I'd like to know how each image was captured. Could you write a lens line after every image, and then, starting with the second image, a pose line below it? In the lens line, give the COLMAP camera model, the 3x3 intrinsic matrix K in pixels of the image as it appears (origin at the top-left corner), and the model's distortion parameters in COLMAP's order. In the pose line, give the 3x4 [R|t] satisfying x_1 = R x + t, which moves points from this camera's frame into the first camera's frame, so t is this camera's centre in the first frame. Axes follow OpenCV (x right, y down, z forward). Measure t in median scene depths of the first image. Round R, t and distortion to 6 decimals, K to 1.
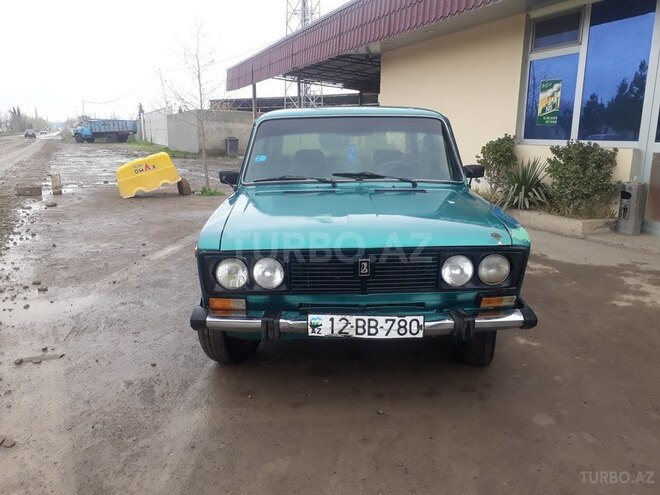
lens RADIAL K [[532.9, 0, 333.8], [0, 532.9, 245.9], [0, 0, 1]] dist [0.006995, -0.006658]
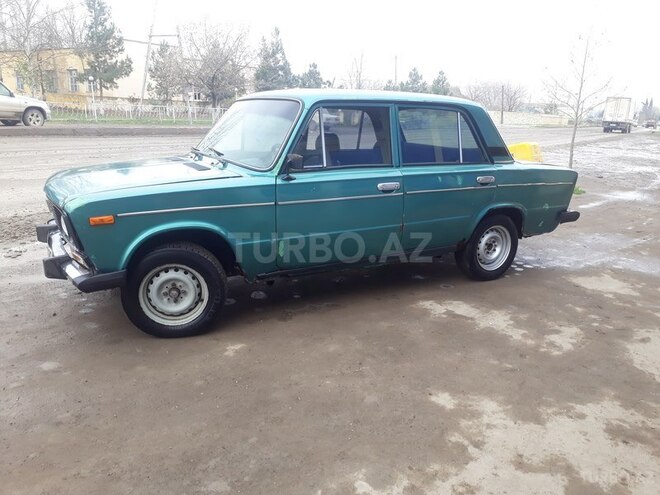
lens RADIAL K [[532.9, 0, 333.8], [0, 532.9, 245.9], [0, 0, 1]] dist [0.006995, -0.006658]
pose [[0.489685, 0.230682, -0.840829, 0.849416], [-0.217874, 0.966146, 0.138177, -0.110710], [0.844239, 0.115532, 0.523367, 0.477618]]
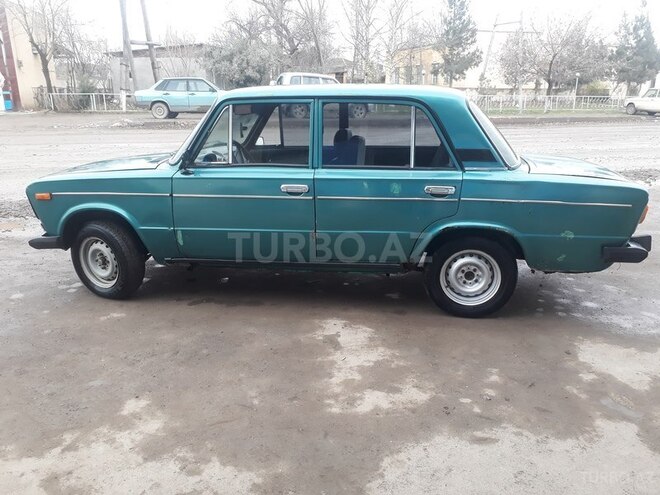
lens RADIAL K [[532.9, 0, 333.8], [0, 532.9, 245.9], [0, 0, 1]] dist [0.006995, -0.006658]
pose [[-0.160557, 0.274126, -0.948196, 0.918190], [-0.211066, 0.928903, 0.304288, -0.266787], [0.964195, 0.248987, -0.091283, 1.089208]]
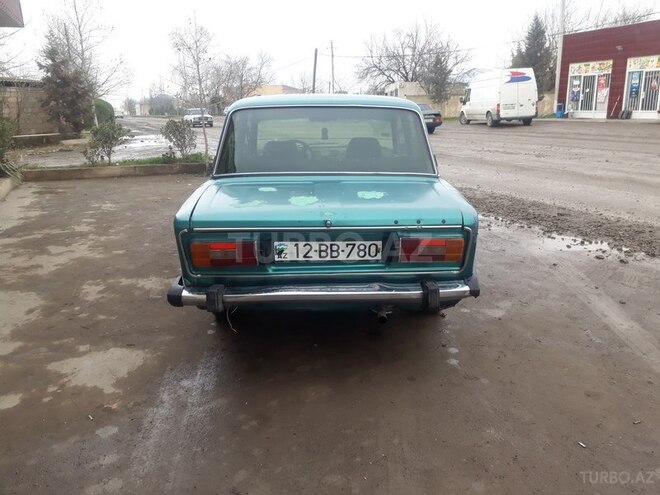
lens RADIAL K [[529.8, 0, 335.0], [0, 529.8, 248.8], [0, 0, 1]] dist [0.002322, -0.005145]
pose [[-0.999913, 0.011279, -0.006881, 0.017980], [0.006856, 0.888168, 0.459467, -0.434078], [0.011294, 0.459380, -0.888168, 1.903047]]
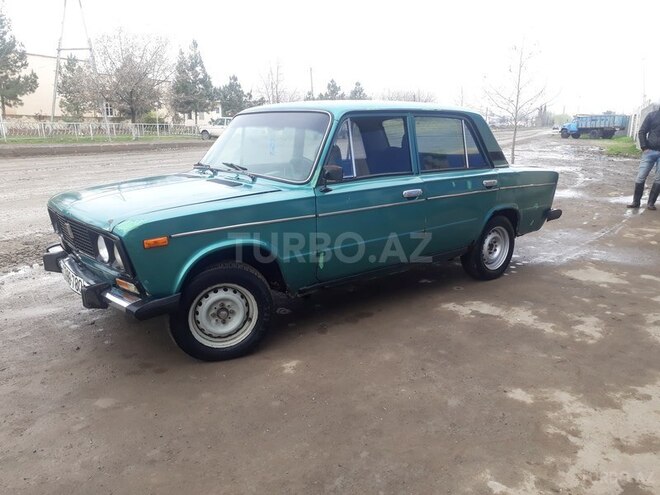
lens RADIAL K [[532.9, 0, 333.8], [0, 532.9, 245.9], [0, 0, 1]] dist [0.006995, -0.006658]
pose [[0.621147, 0.179656, -0.762824, 0.760767], [-0.173741, 0.980716, 0.089501, -0.078653], [0.764193, 0.076941, 0.640382, 0.349616]]
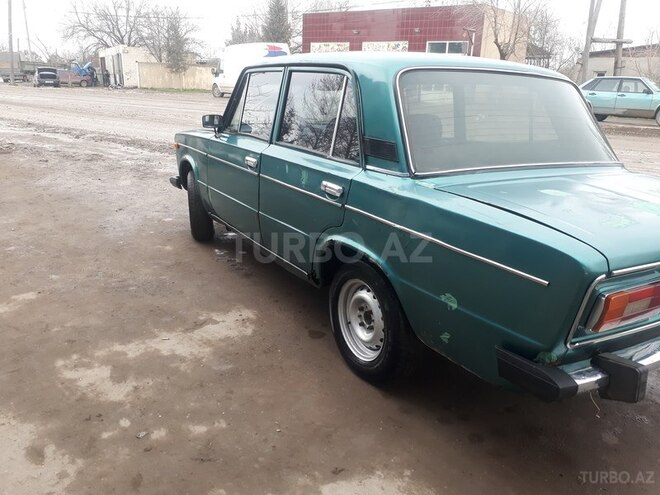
lens RADIAL K [[526.0, 0, 333.1], [0, 526.0, 250.1], [0, 0, 1]] dist [0.013088, -0.000463]
pose [[-0.862280, 0.116272, -0.492904, 0.464801], [-0.149920, 0.871057, 0.467744, -0.340652], [0.483733, 0.477222, -0.733663, 1.554880]]
